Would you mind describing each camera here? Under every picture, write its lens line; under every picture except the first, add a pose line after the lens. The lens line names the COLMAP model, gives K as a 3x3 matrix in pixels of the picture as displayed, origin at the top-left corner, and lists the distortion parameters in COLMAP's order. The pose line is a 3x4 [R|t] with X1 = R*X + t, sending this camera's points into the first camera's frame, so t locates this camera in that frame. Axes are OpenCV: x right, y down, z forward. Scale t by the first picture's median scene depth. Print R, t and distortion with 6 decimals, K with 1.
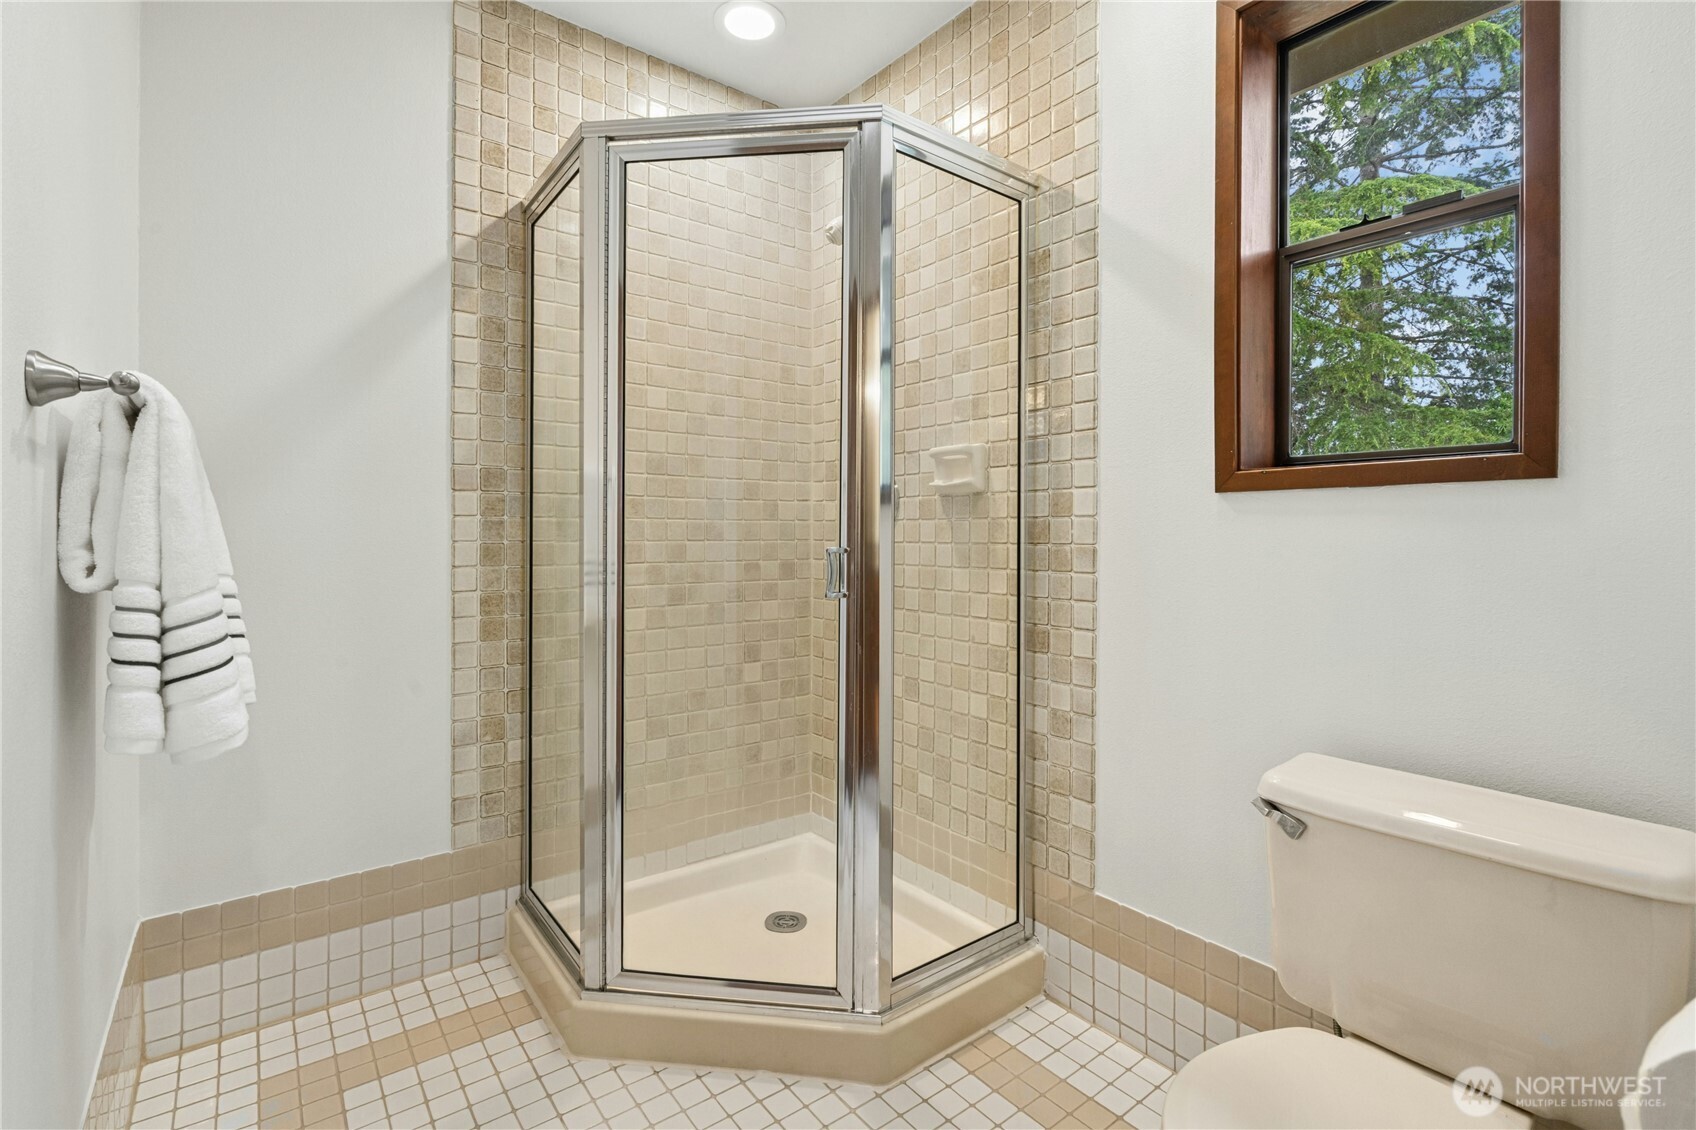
lens RADIAL K [[771.6, 0, 846.3], [0, 771.6, 544.8], [0, 0, 1]] dist [-0.002865, -0.000137]
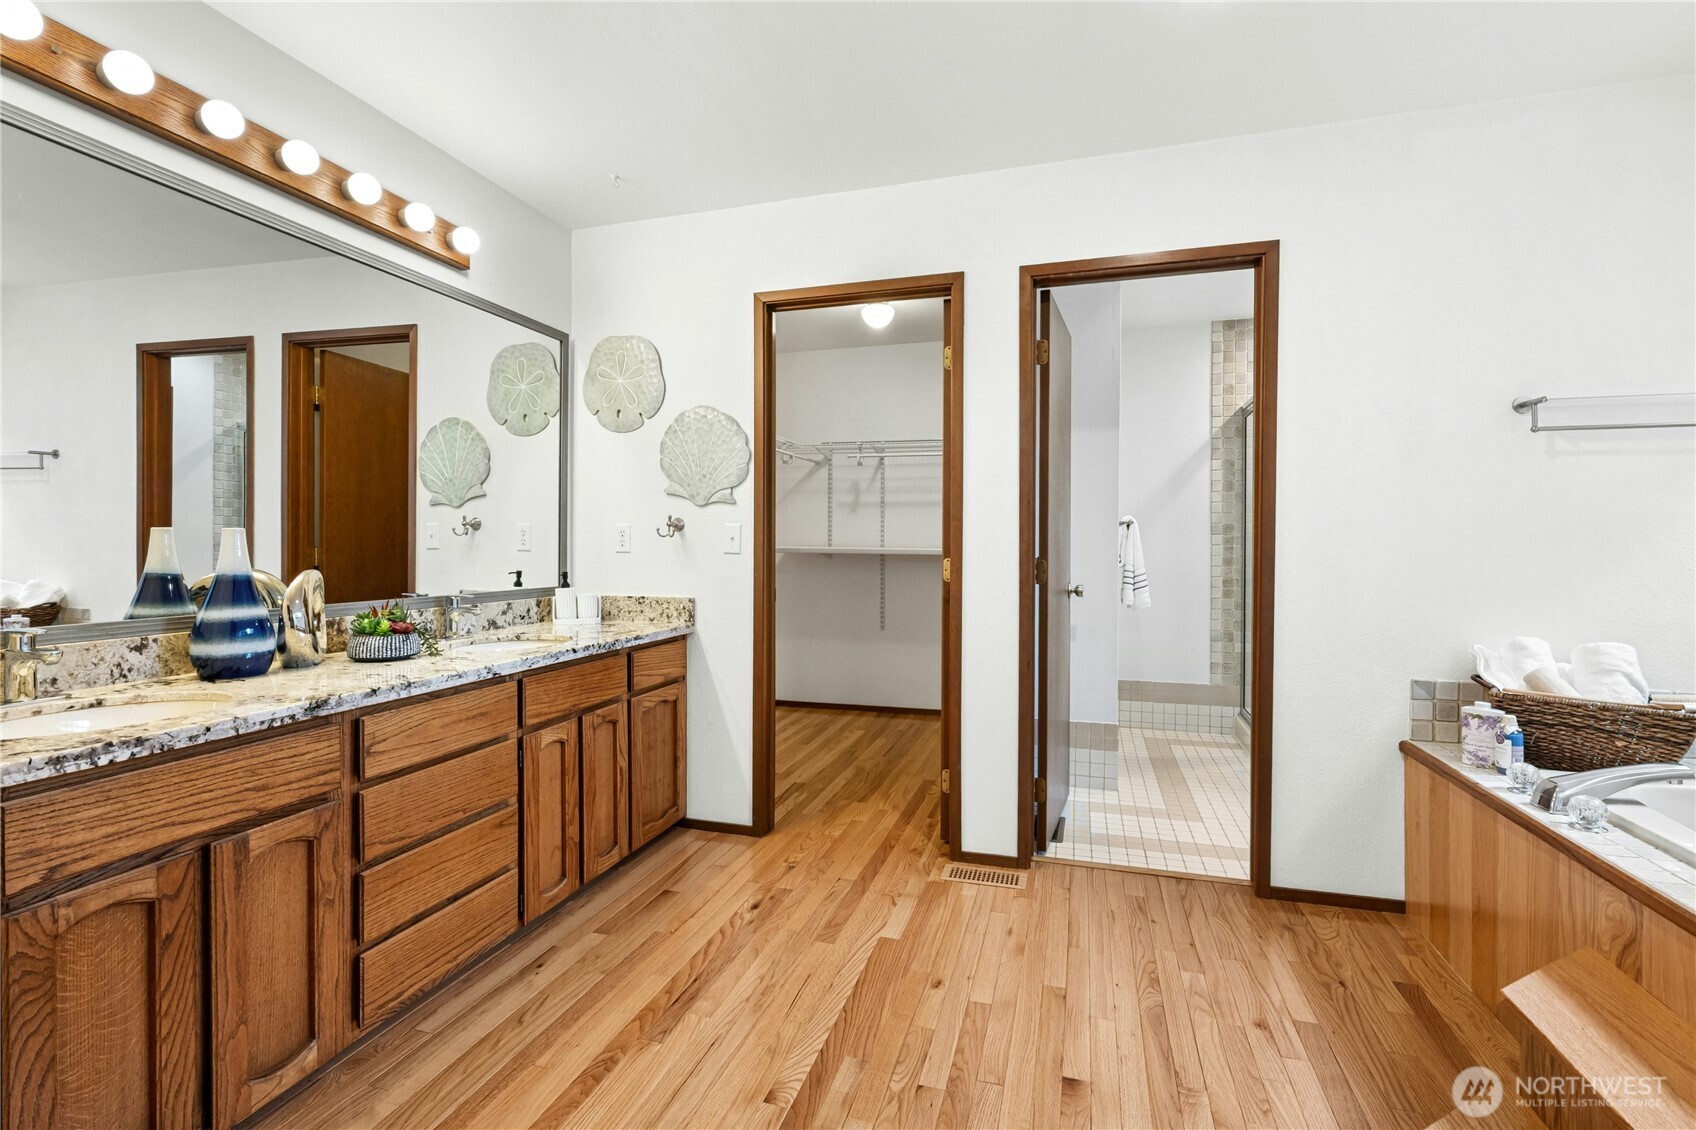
lens RADIAL K [[771.6, 0, 846.3], [0, 771.6, 544.8], [0, 0, 1]] dist [-0.002865, -0.000137]
pose [[0.577945, -0.007076, -0.816045, 0.783633], [-0.010192, 0.999822, -0.015887, 0.011333], [0.816012, 0.017499, 0.577769, -1.301094]]
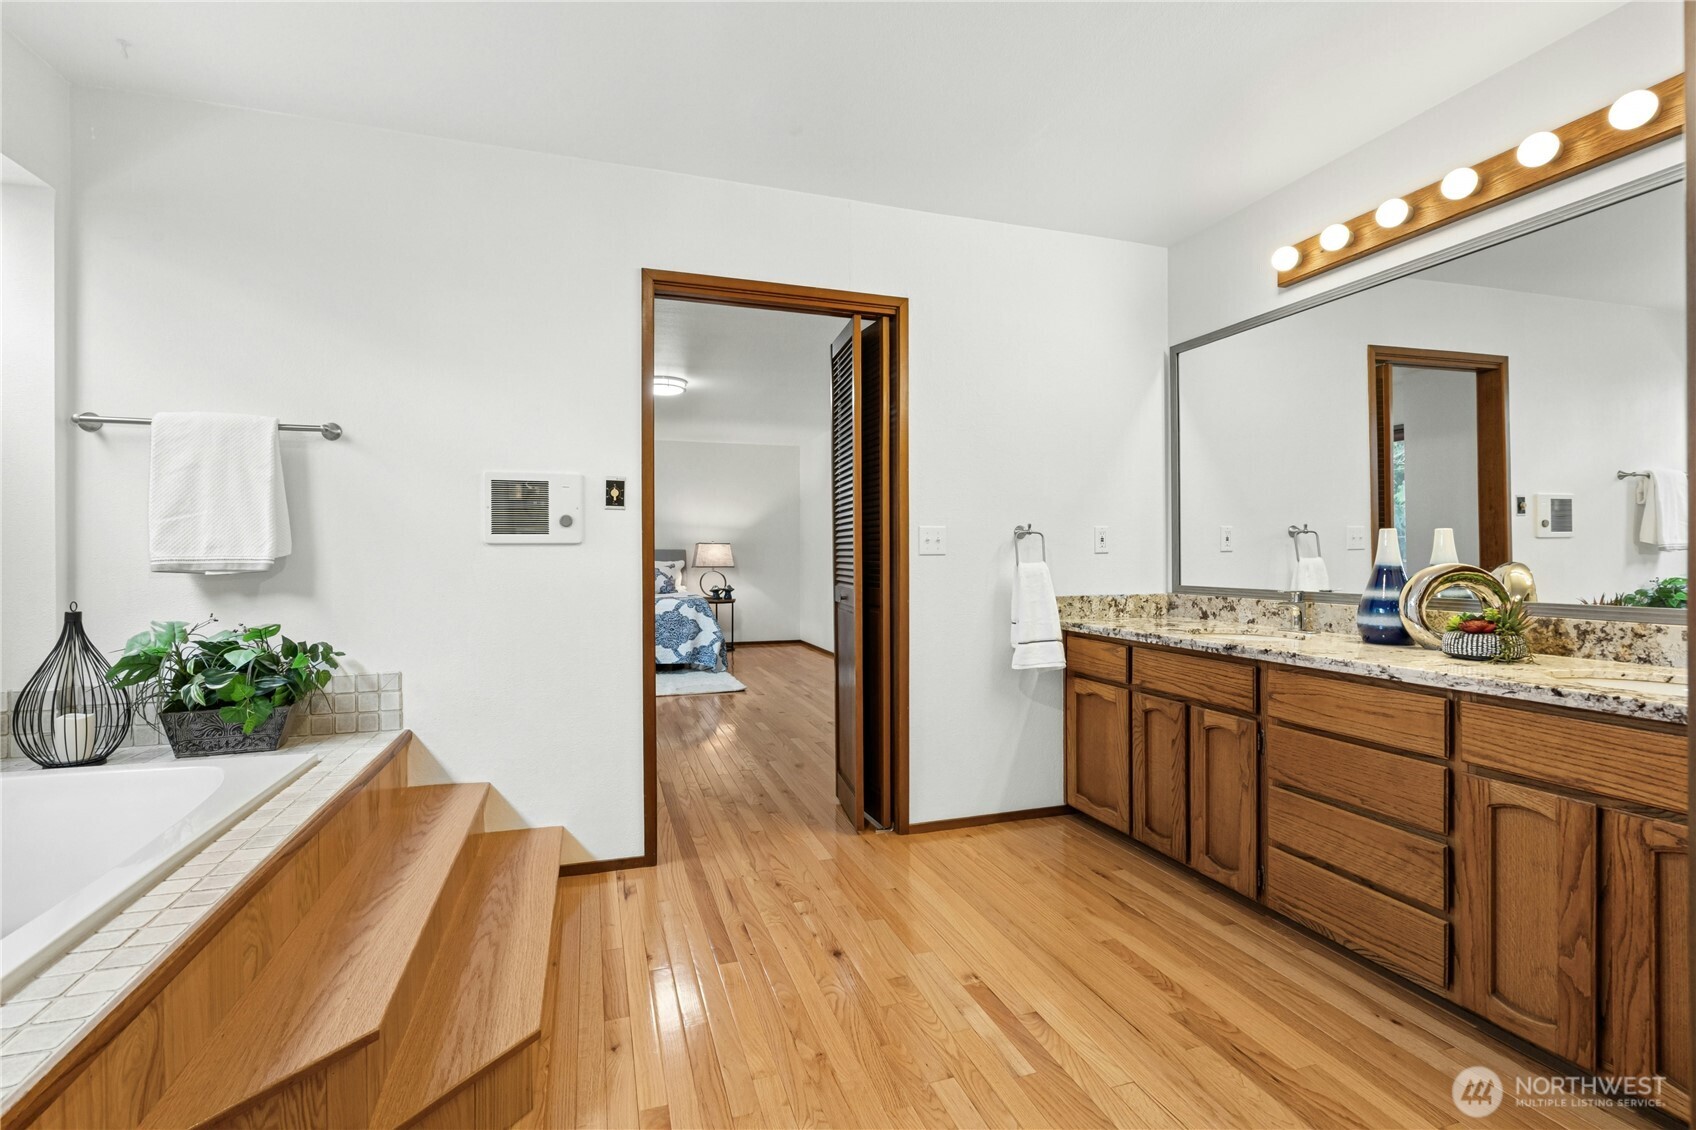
lens RADIAL K [[771.6, 0, 846.3], [0, 771.6, 544.8], [0, 0, 1]] dist [-0.002865, -0.000137]
pose [[-0.943807, -0.000260, 0.330497, -1.760956], [0.000278, 0.999999, 0.001581, -0.006277], [-0.330497, 0.001584, -0.943806, 3.054748]]
